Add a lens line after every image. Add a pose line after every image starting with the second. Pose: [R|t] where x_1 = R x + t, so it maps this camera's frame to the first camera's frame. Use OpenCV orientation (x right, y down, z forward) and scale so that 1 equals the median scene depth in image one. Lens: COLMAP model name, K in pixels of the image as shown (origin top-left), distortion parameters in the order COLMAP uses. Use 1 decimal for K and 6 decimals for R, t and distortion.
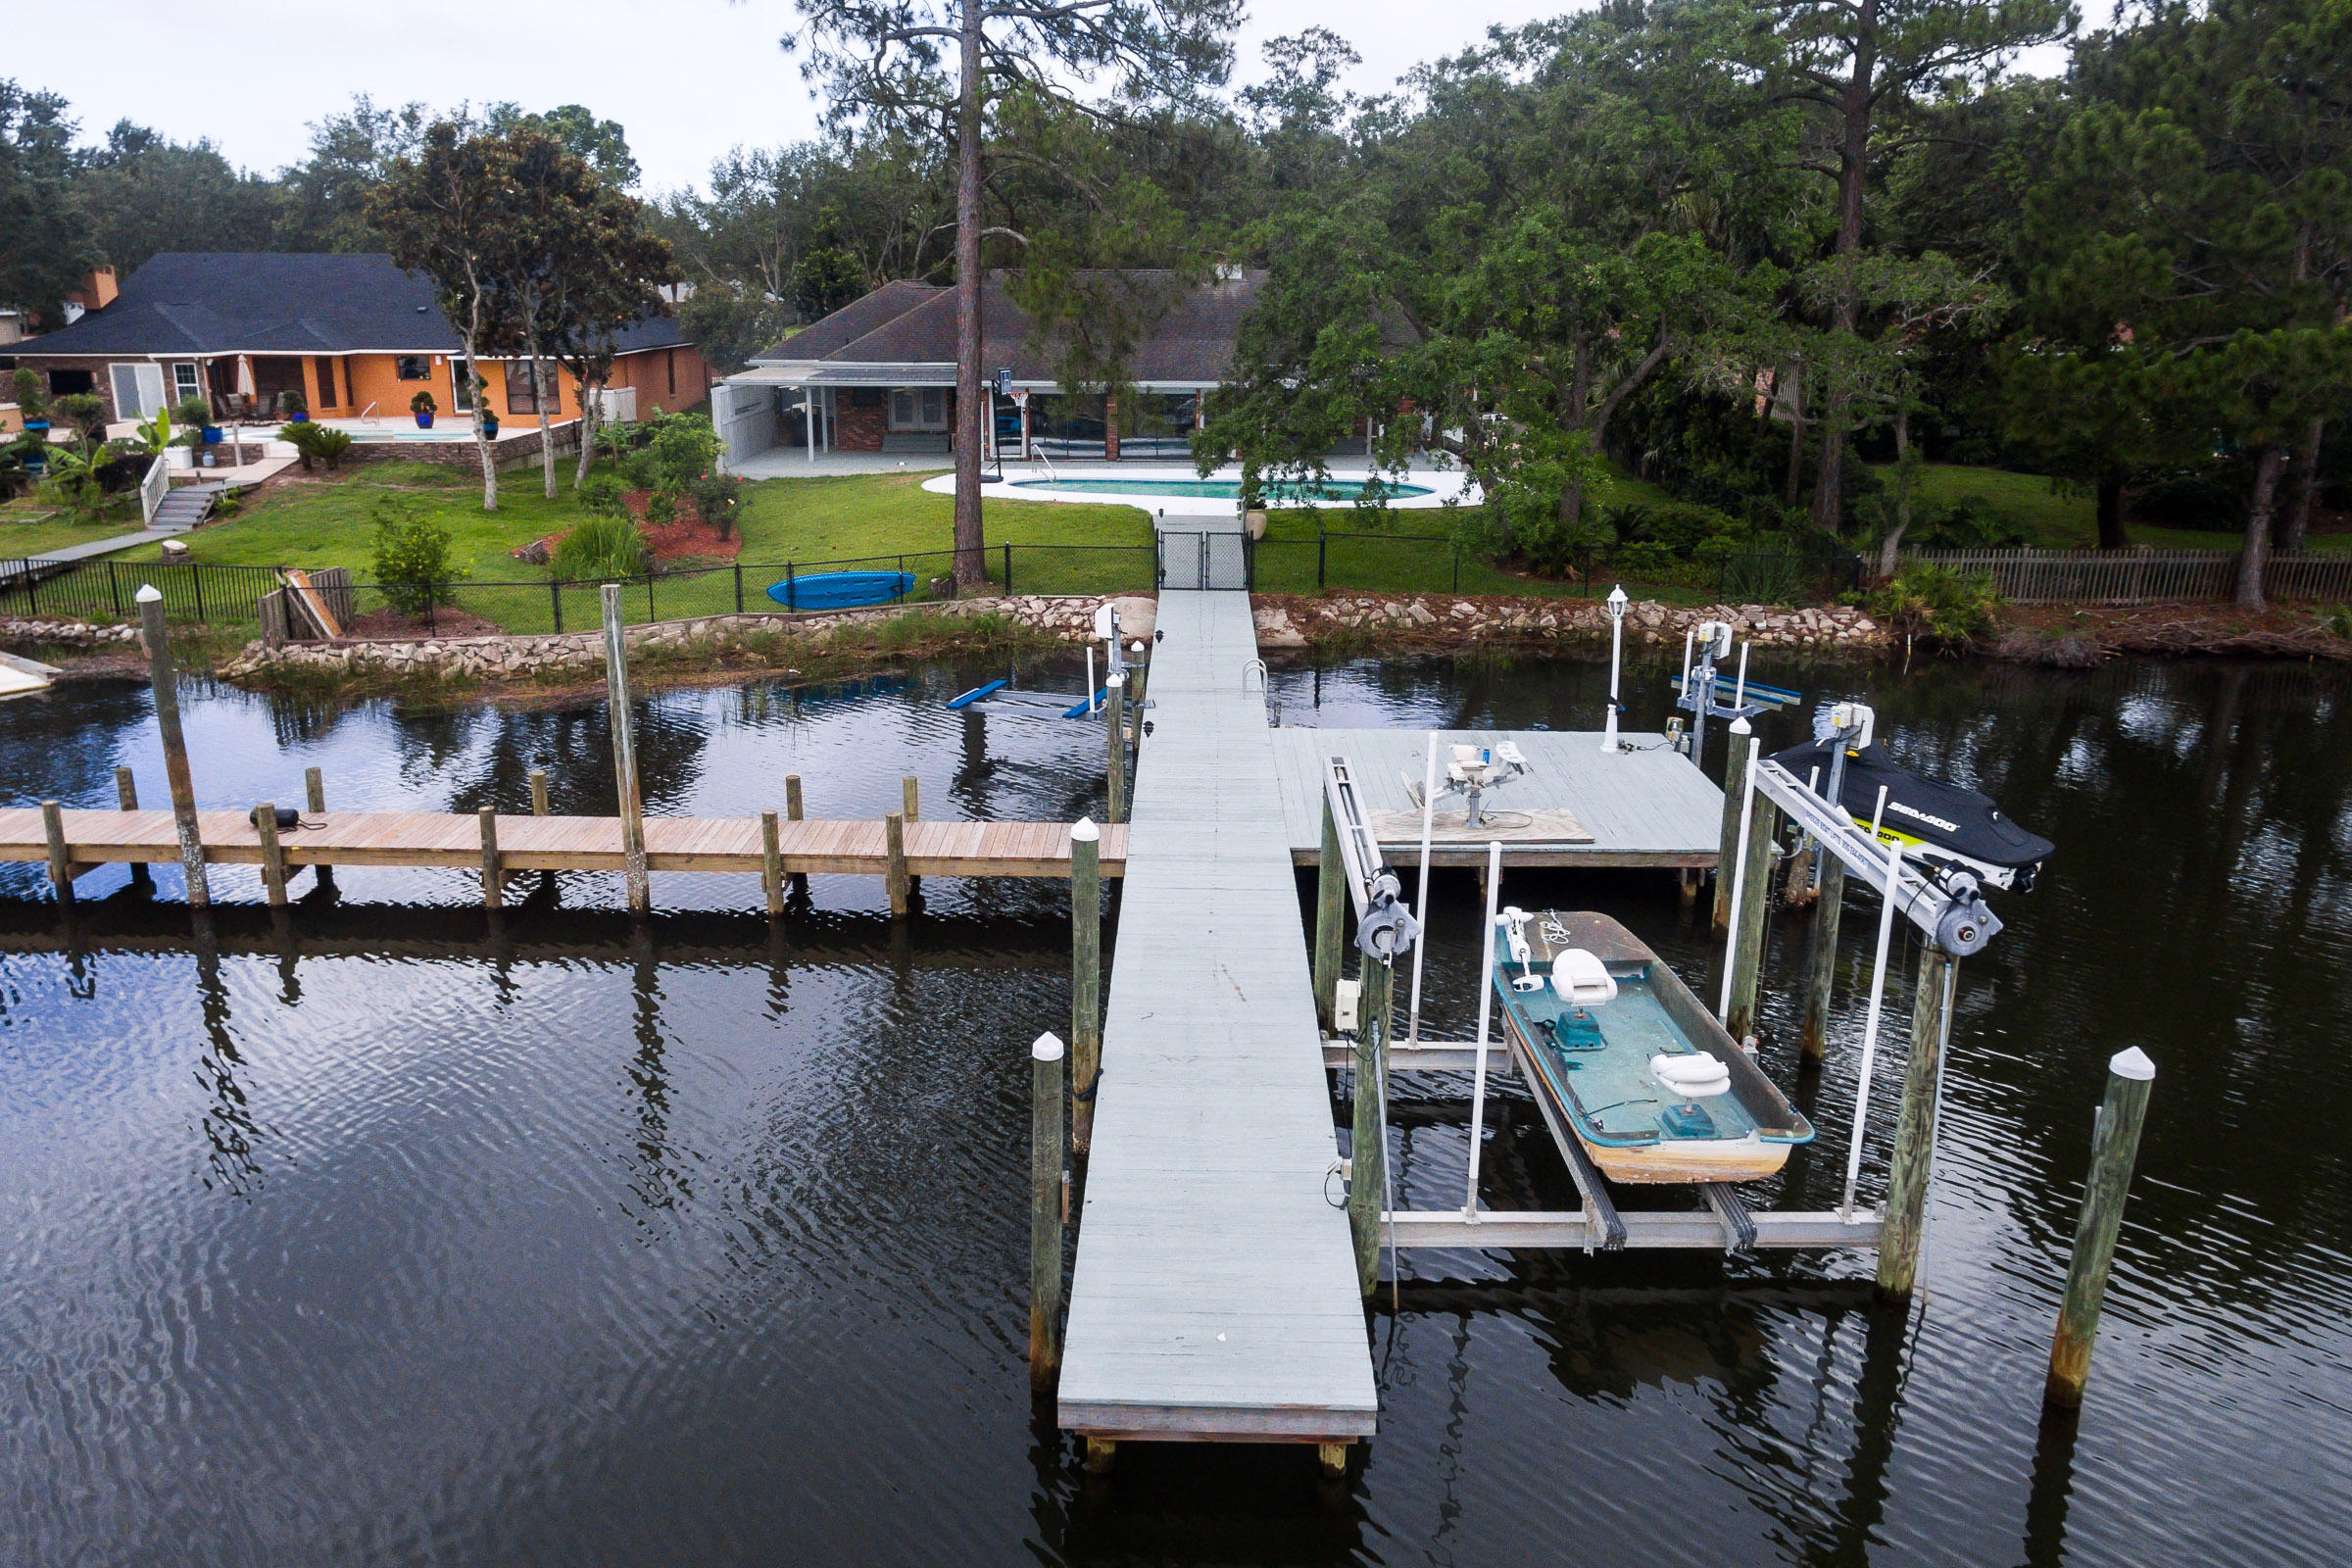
lens RADIAL K [[1621.7, 0, 1110.0], [0, 1621.7, 751.4], [0, 0, 1]] dist [-0.060823, 0.085446]
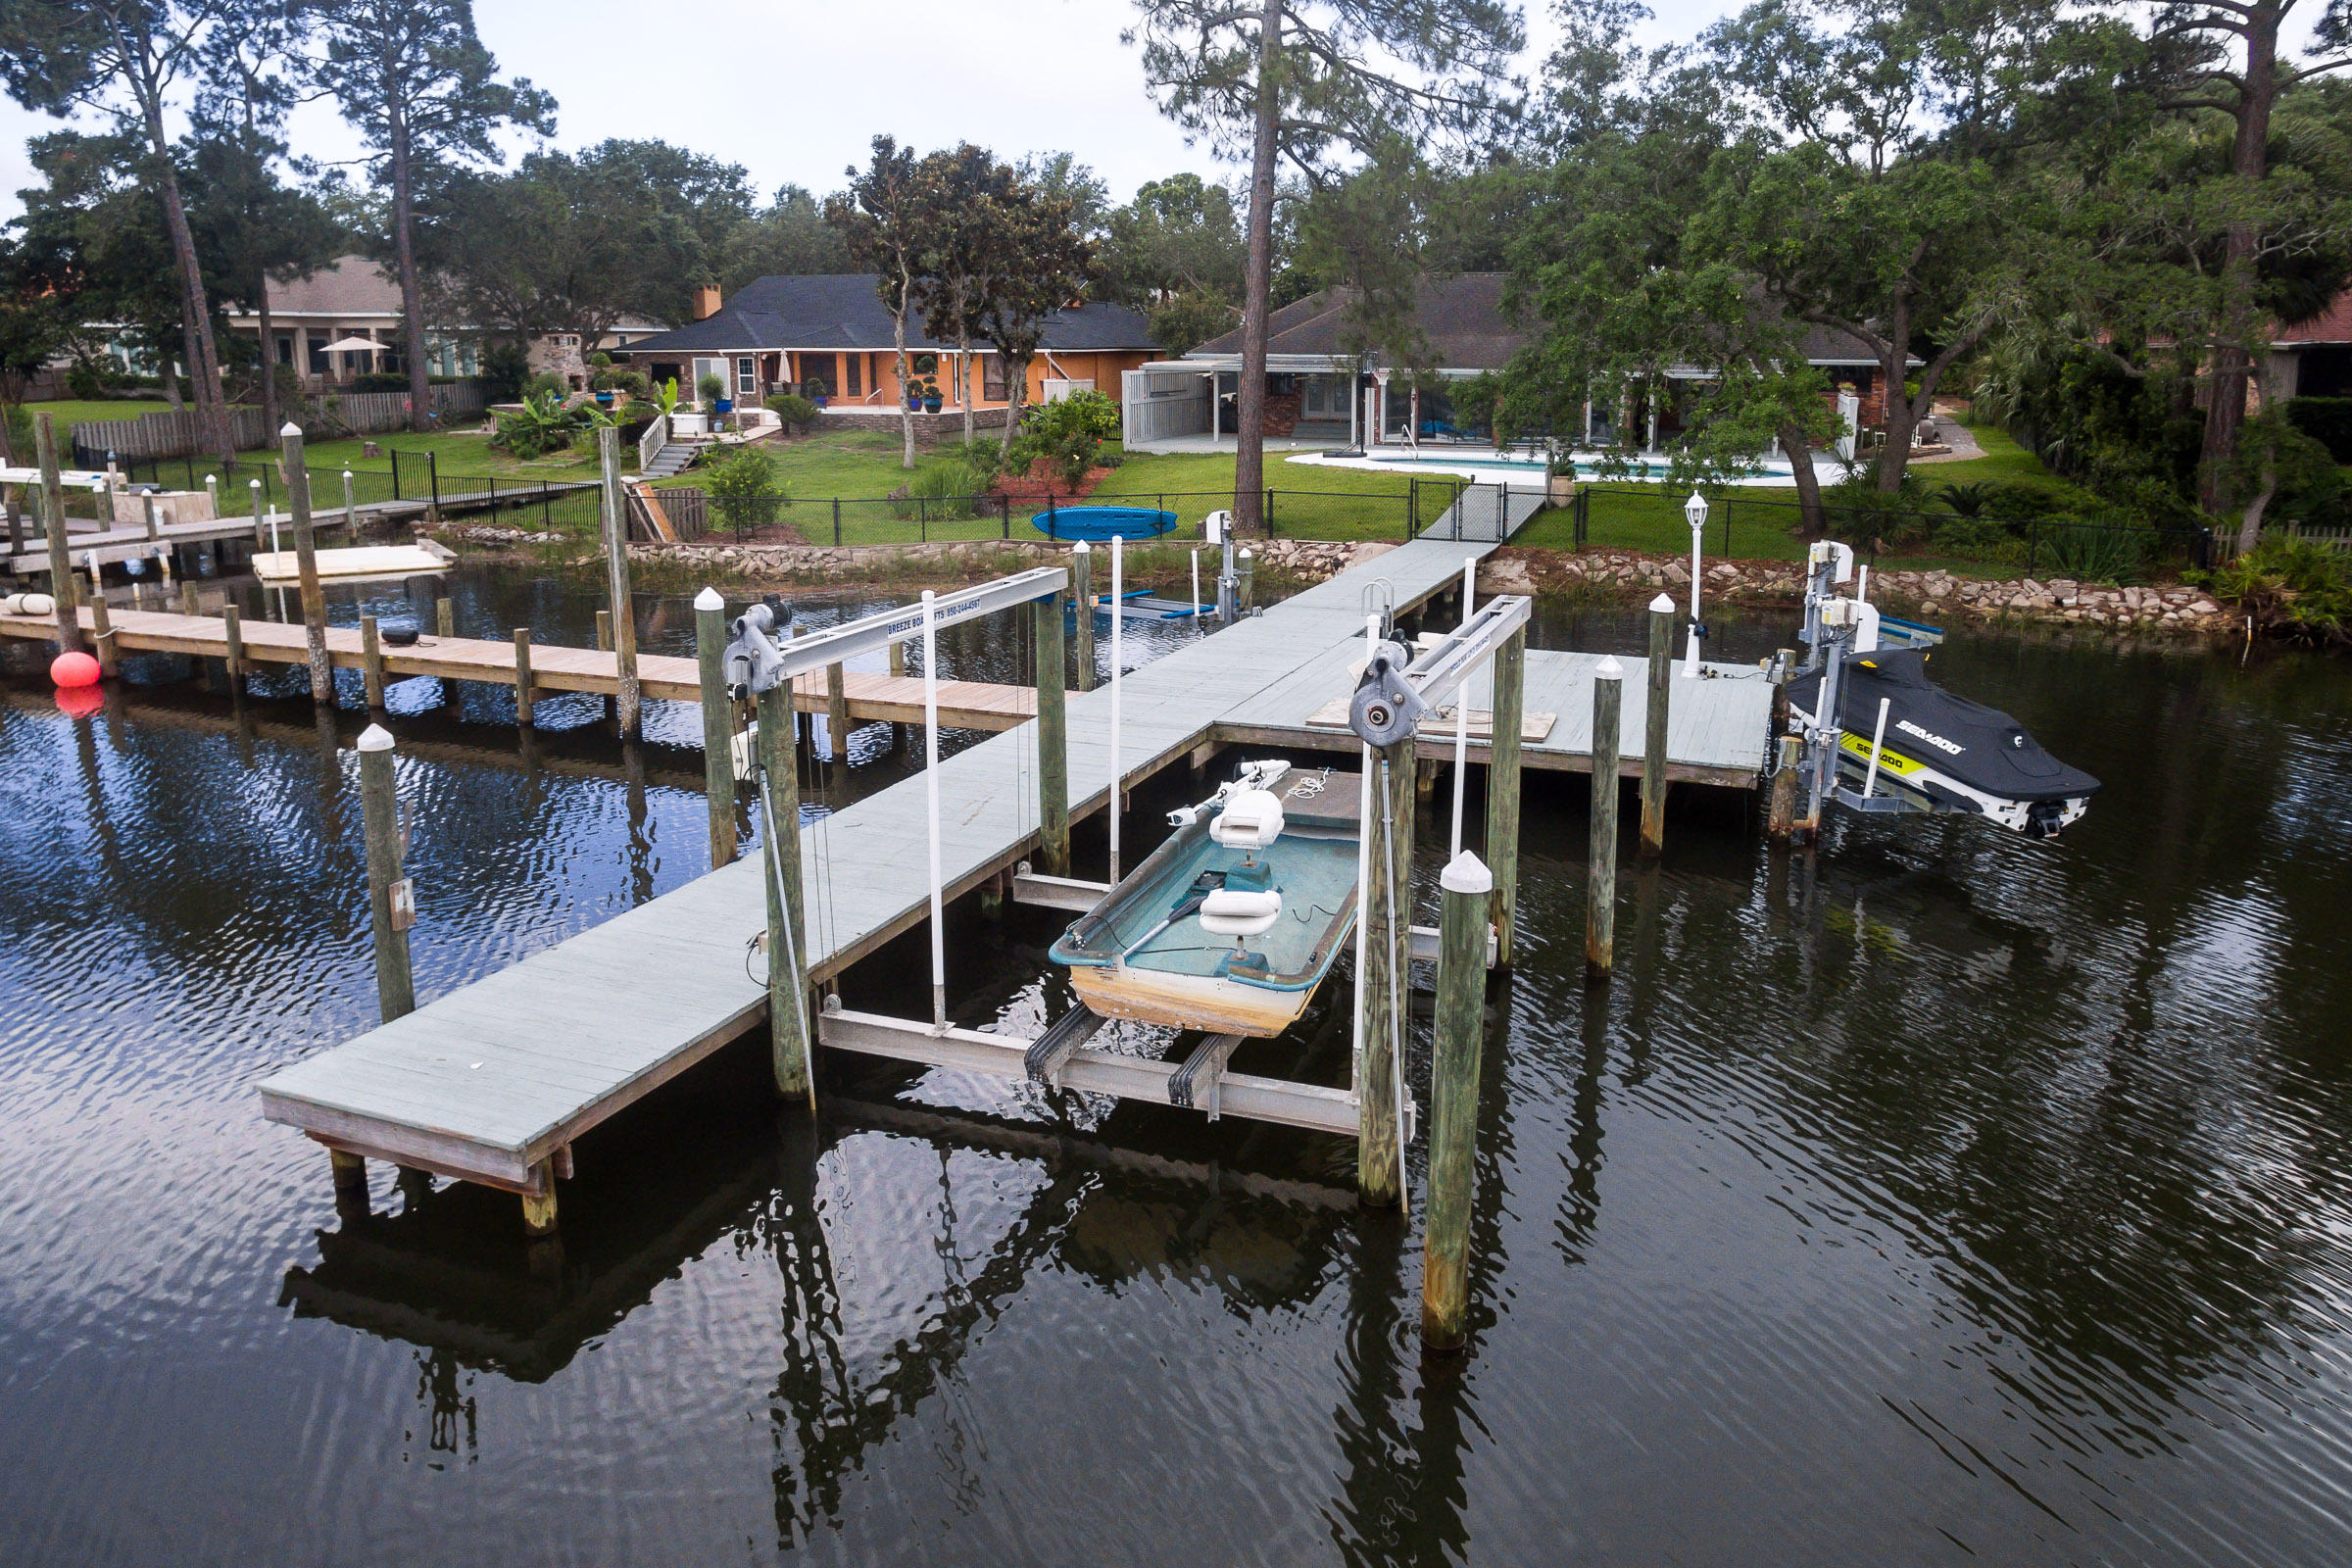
lens RADIAL K [[1524.9, 0, 1215.1], [0, 1524.9, 644.5], [0, 0, 1]] dist [-0.063539, 0.067486]
pose [[0.950915, 0.059231, -0.303732, 0.214436], [-0.084704, 0.993846, -0.071379, 0.043802], [0.297635, 0.093602, 0.950080, 0.082431]]
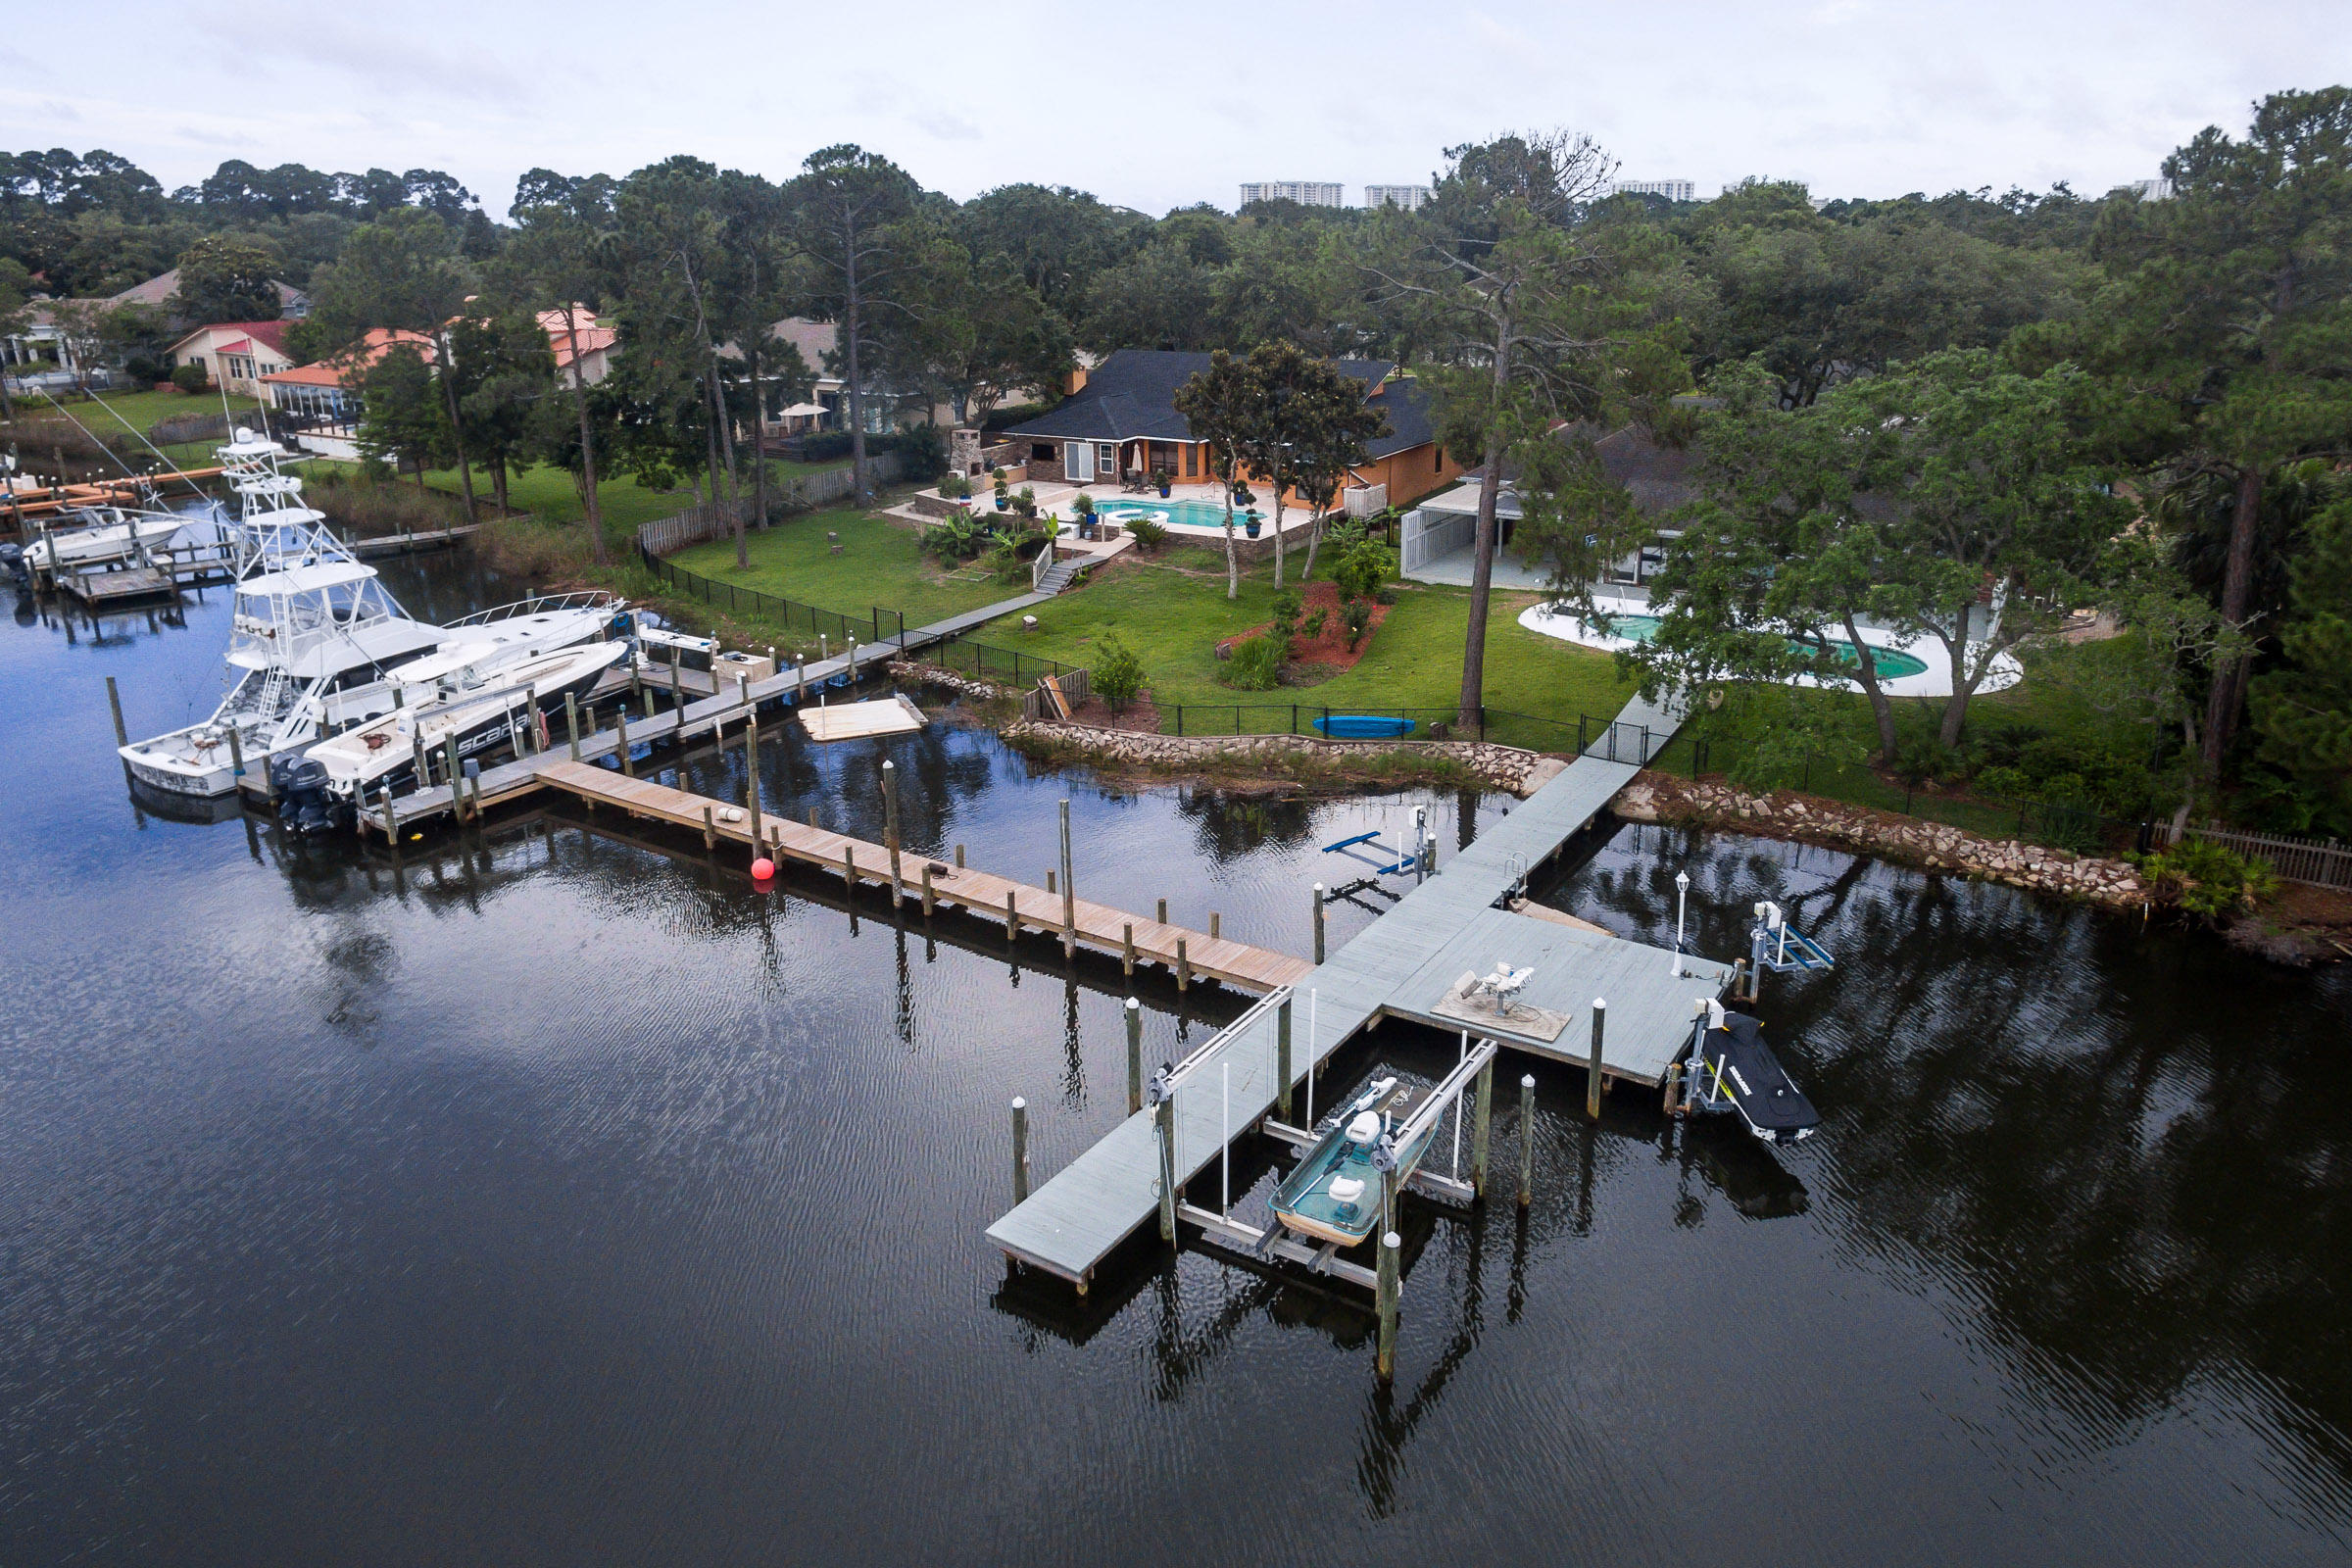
lens RADIAL K [[1494.9, 0, 1256.6], [0, 1494.9, 671.0], [0, 0, 1]] dist [-0.058526, 0.062012]
pose [[0.877019, 0.135184, -0.461045, 0.388293], [-0.133573, 0.990374, 0.036302, -0.190998], [0.461514, 0.029746, 0.886634, -0.286726]]
